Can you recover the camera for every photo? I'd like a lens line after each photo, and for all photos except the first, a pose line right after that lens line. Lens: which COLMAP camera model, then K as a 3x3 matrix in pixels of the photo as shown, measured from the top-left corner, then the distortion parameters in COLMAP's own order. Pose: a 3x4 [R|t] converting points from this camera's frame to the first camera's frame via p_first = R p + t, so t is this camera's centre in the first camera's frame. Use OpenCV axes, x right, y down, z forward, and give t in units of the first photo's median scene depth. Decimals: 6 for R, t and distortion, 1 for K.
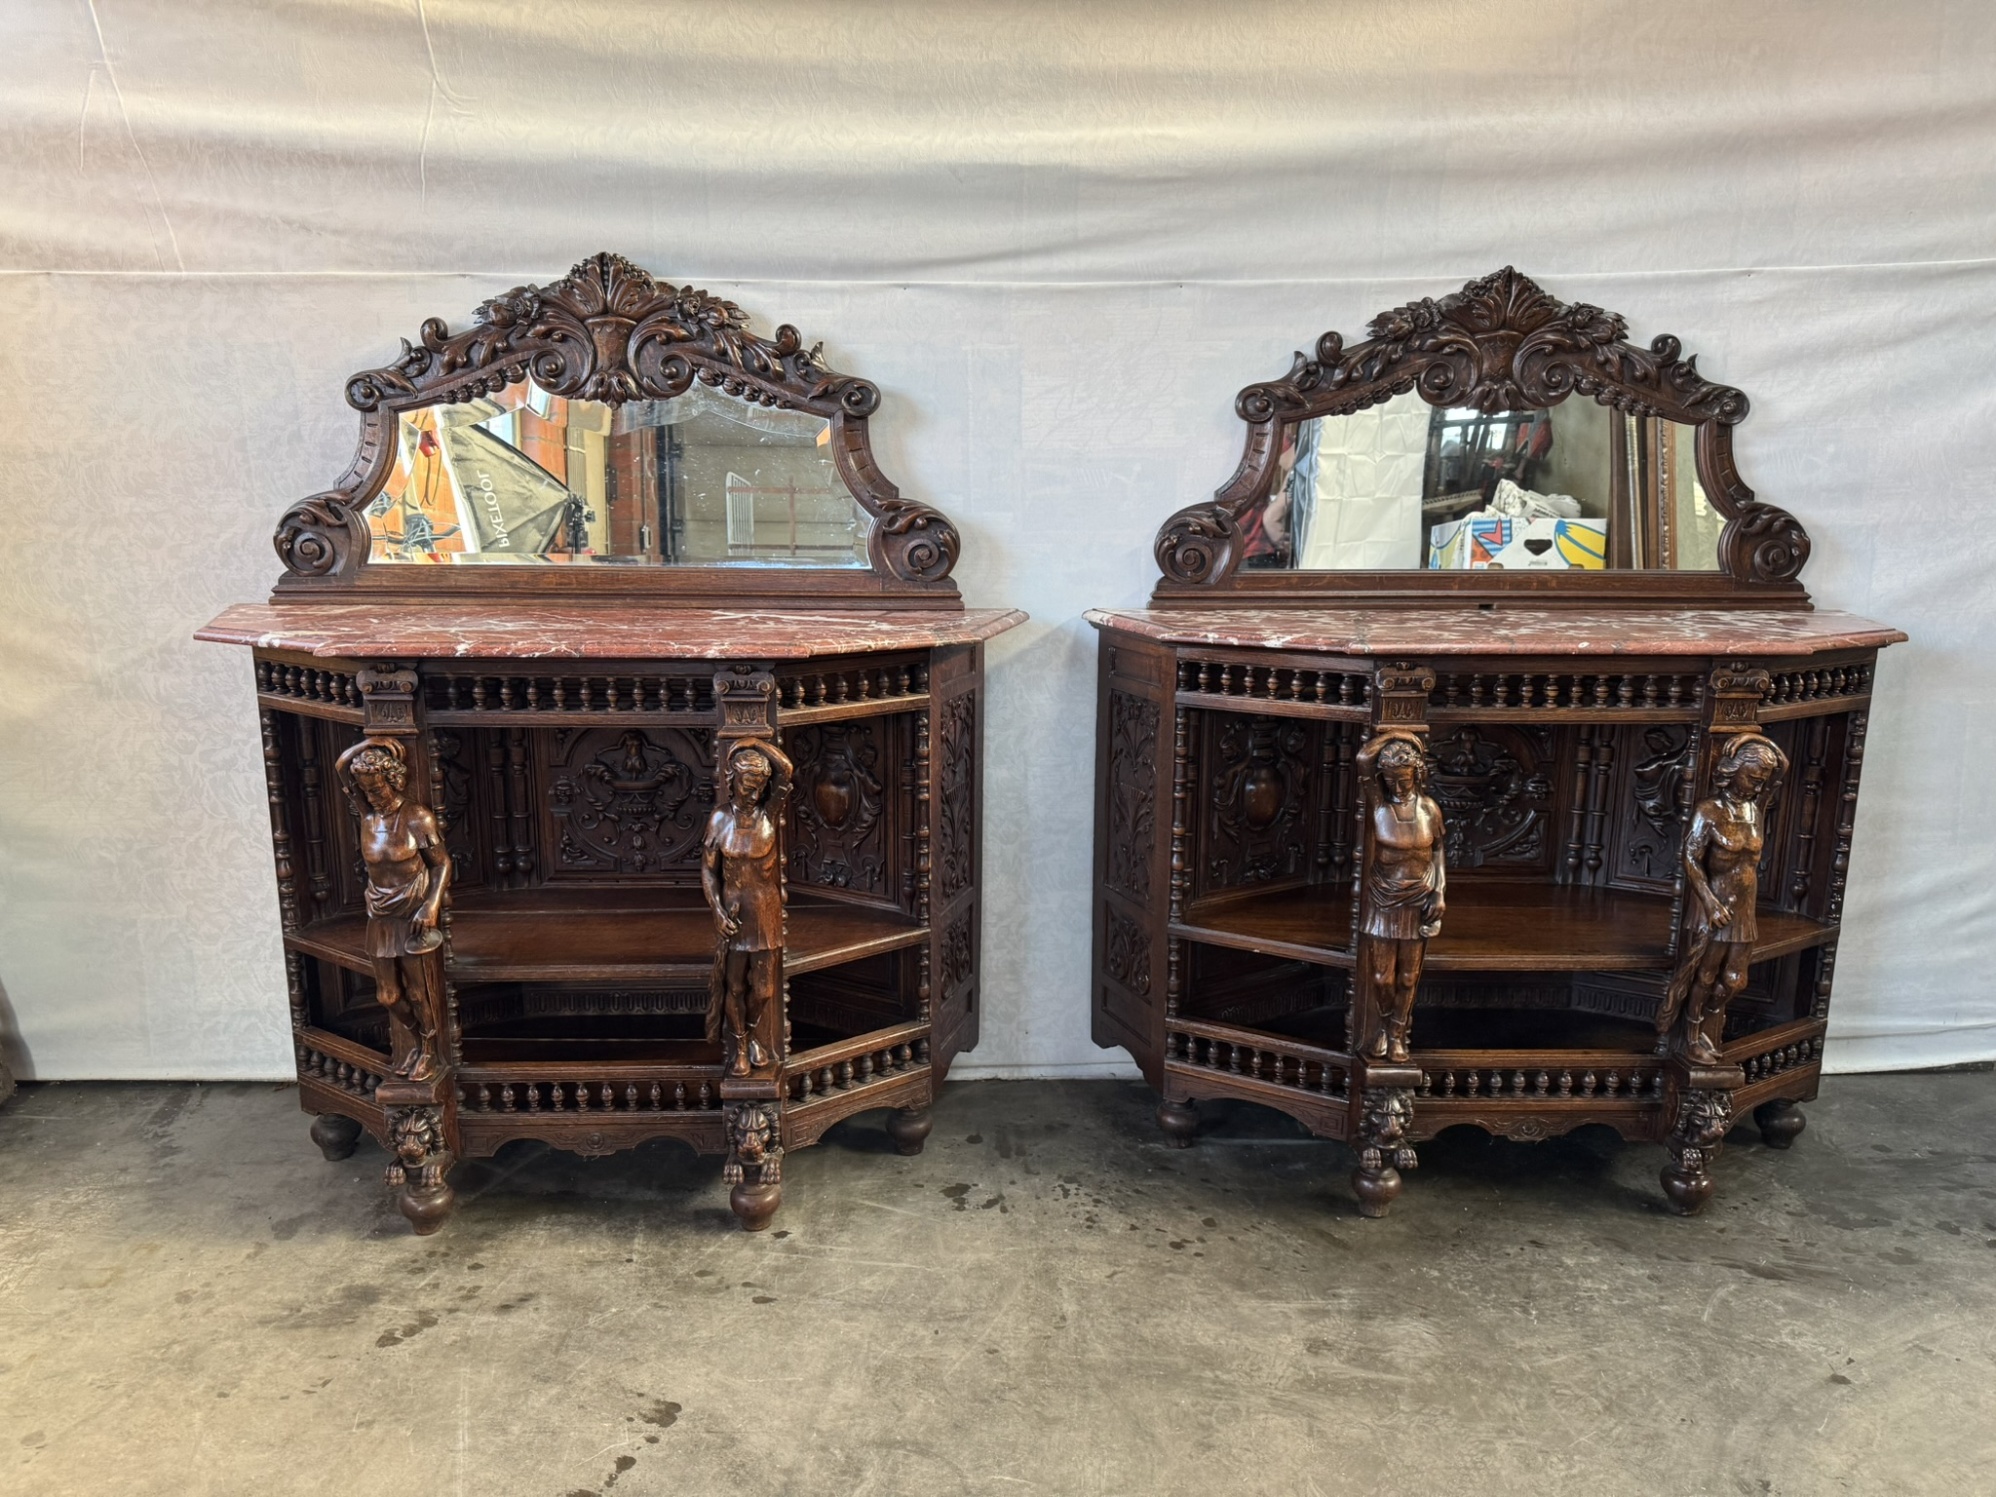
lens RADIAL K [[1375.9, 0, 998.9], [0, 1375.9, 757.9], [0, 0, 1]] dist [0.140603, -0.300154]
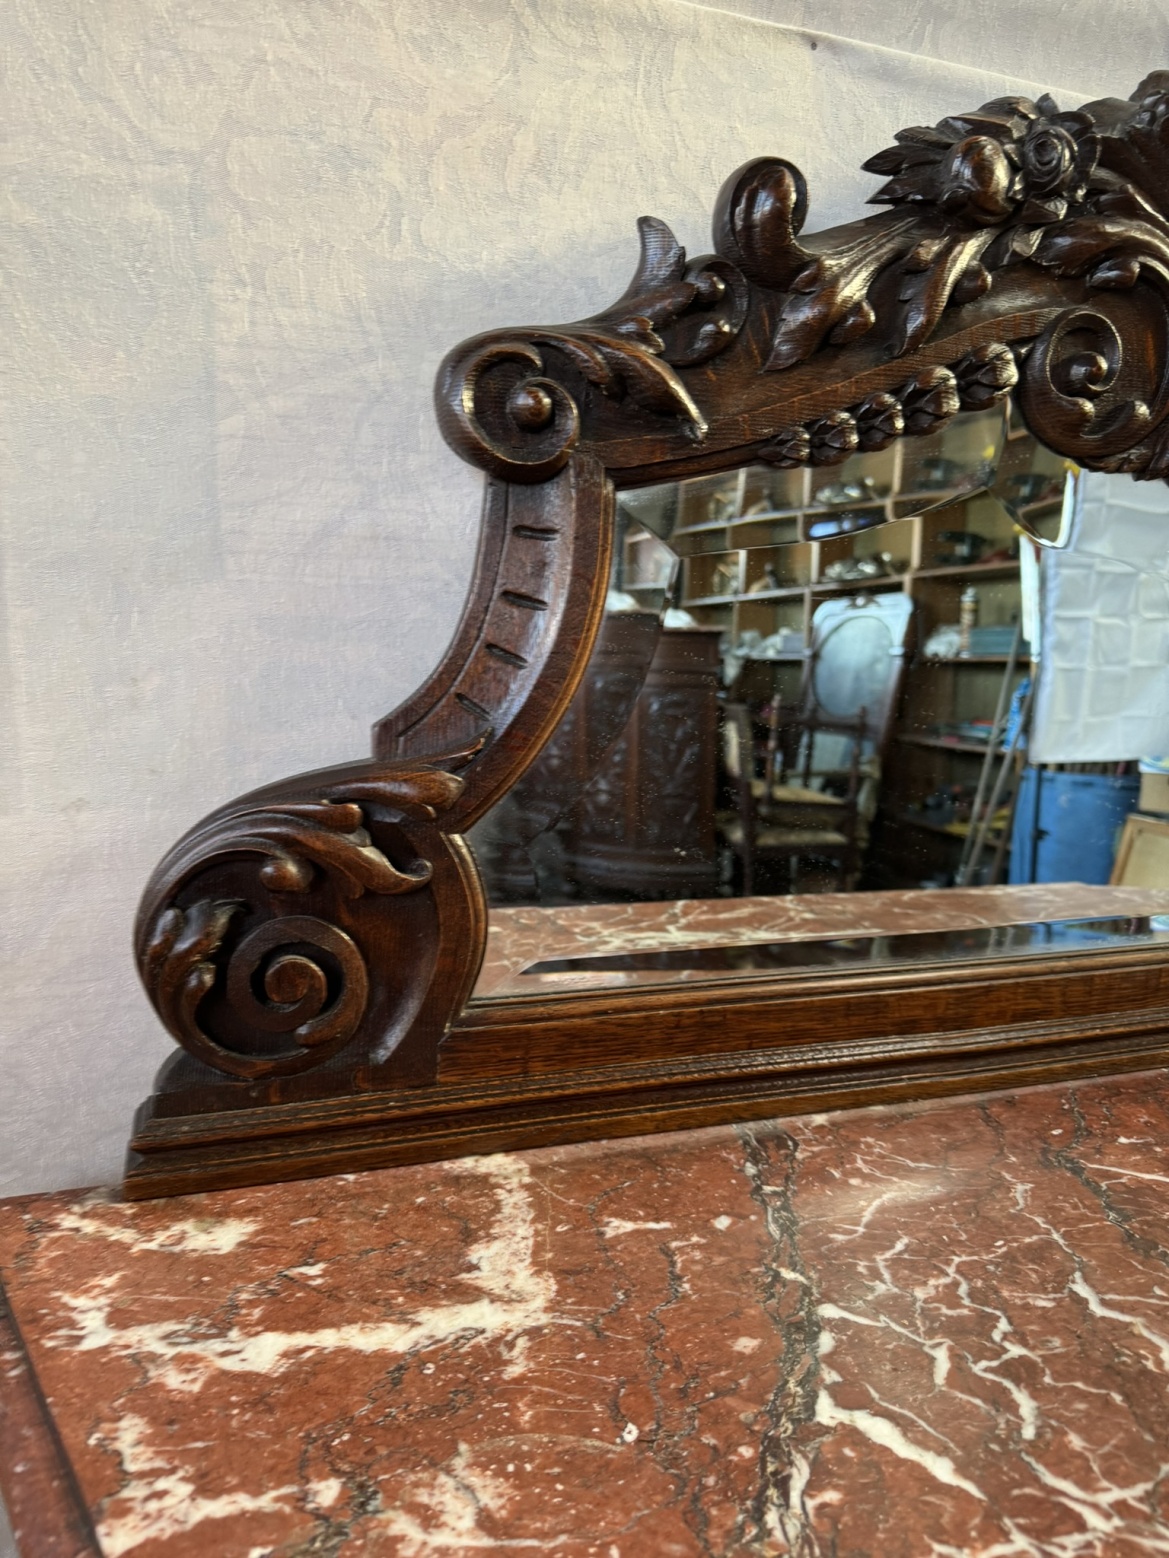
lens RADIAL K [[1100.2, 0, 584.5], [0, 1100.2, 779.0], [0, 0, 1]] dist [0.016272, -0.033031]
pose [[0.958666, -0.027888, 0.283165, -0.517488], [0.026661, 0.999611, 0.008185, -0.196316], [-0.283283, -0.000297, 0.959036, 0.812279]]
